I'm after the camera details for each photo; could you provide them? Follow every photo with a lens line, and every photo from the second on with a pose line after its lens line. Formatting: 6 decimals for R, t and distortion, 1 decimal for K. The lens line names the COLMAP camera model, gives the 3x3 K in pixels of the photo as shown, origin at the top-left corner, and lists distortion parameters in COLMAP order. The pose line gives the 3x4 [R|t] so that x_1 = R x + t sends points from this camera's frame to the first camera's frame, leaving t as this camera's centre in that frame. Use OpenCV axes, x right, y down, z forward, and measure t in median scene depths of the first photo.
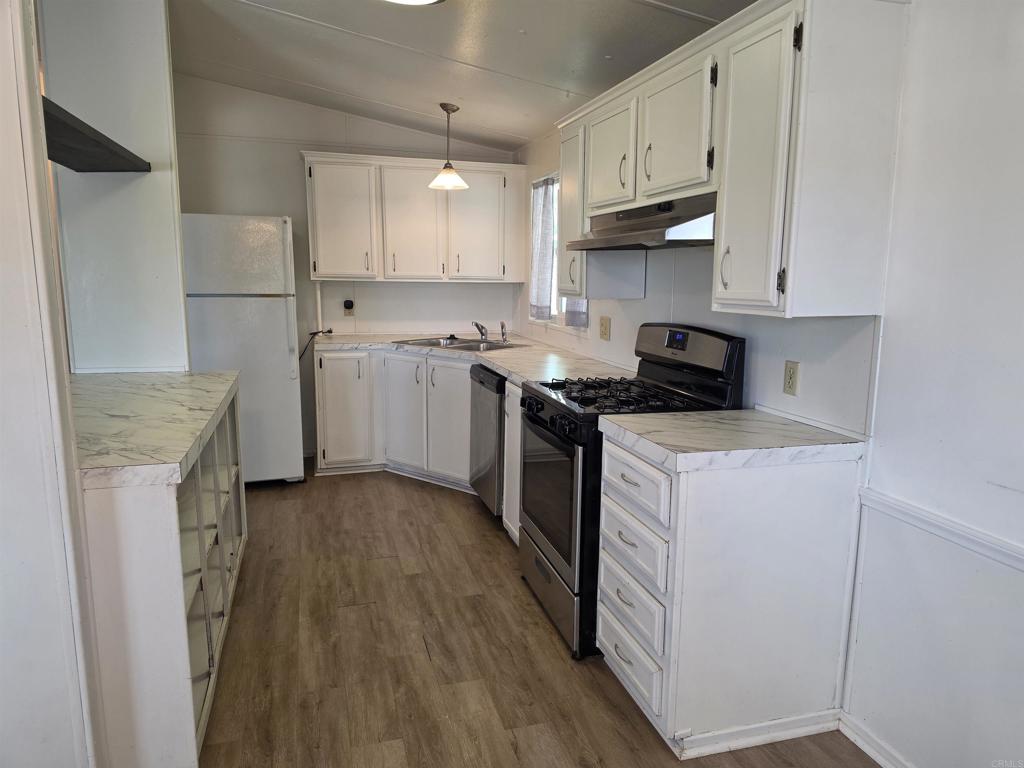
lens RADIAL K [[702.4, 0, 514.8], [0, 702.4, 384.4], [0, 0, 1]] dist [0.088982, -0.096564]
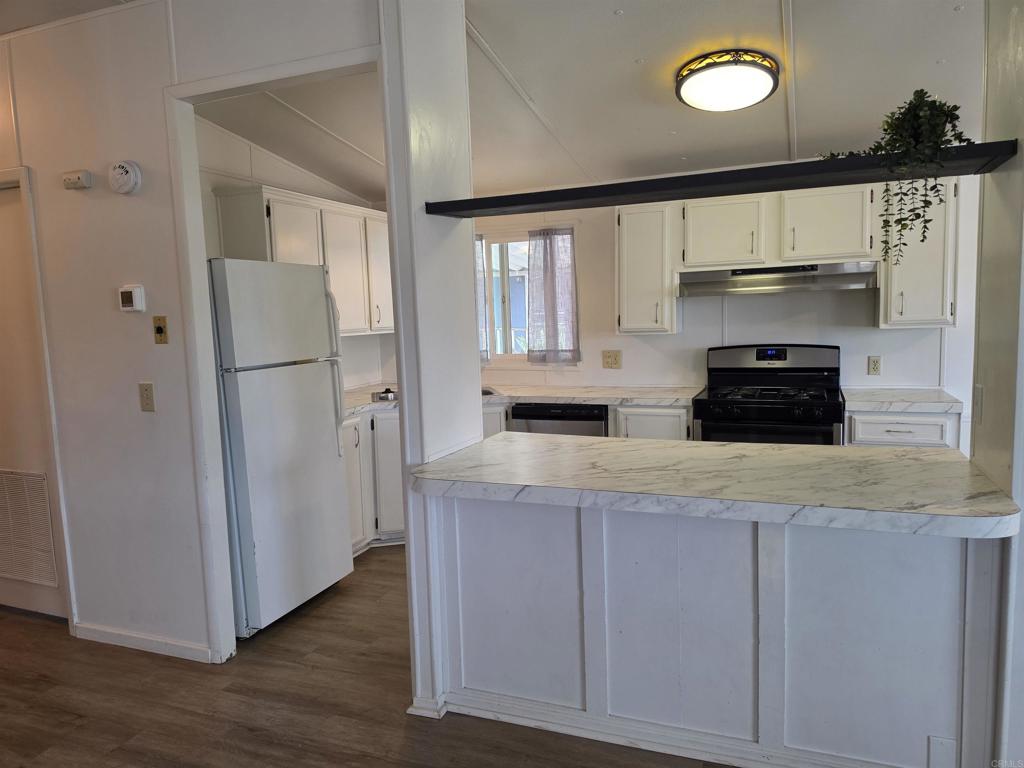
lens RADIAL K [[702.4, 0, 514.8], [0, 702.4, 384.4], [0, 0, 1]] dist [0.088982, -0.096564]
pose [[0.616125, -0.112570, 0.779563, -1.175626], [0.162414, 0.986622, 0.014106, -0.100184], [-0.770722, 0.117920, 0.626165, 0.437677]]
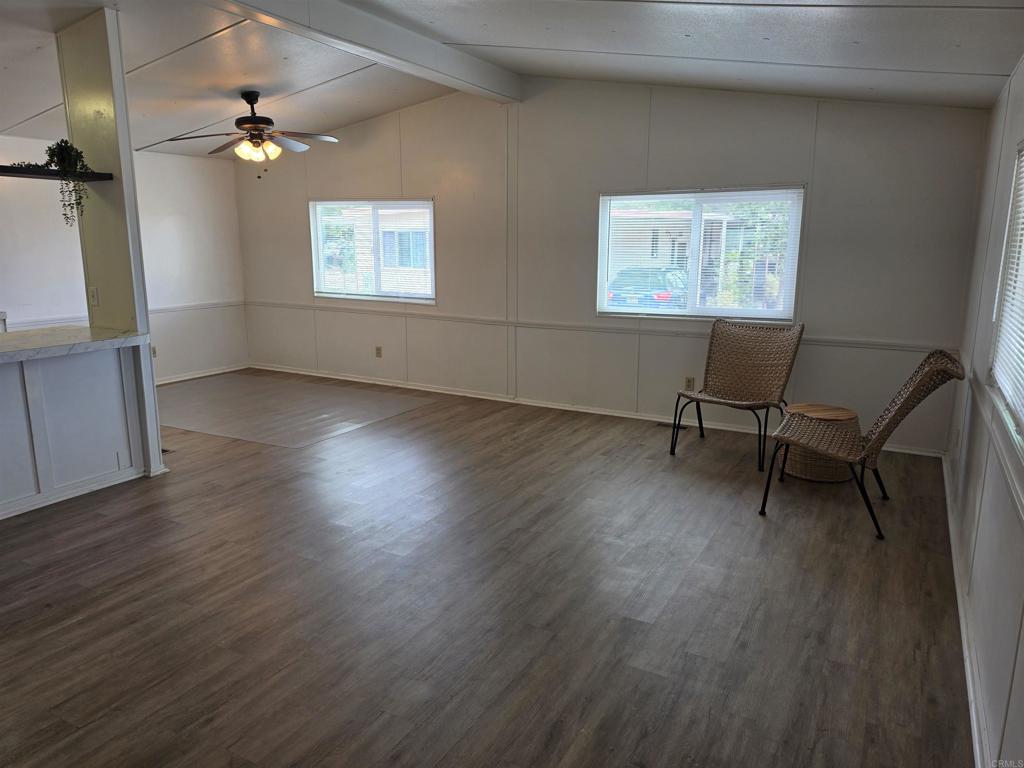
lens RADIAL K [[702.4, 0, 514.8], [0, 702.4, 384.4], [0, 0, 1]] dist [0.088982, -0.096564]
pose [[-0.703210, -0.153310, 0.694256, -1.959358], [0.103788, 0.943879, 0.313560, -0.192739], [-0.703366, 0.292554, -0.647834, 0.915372]]
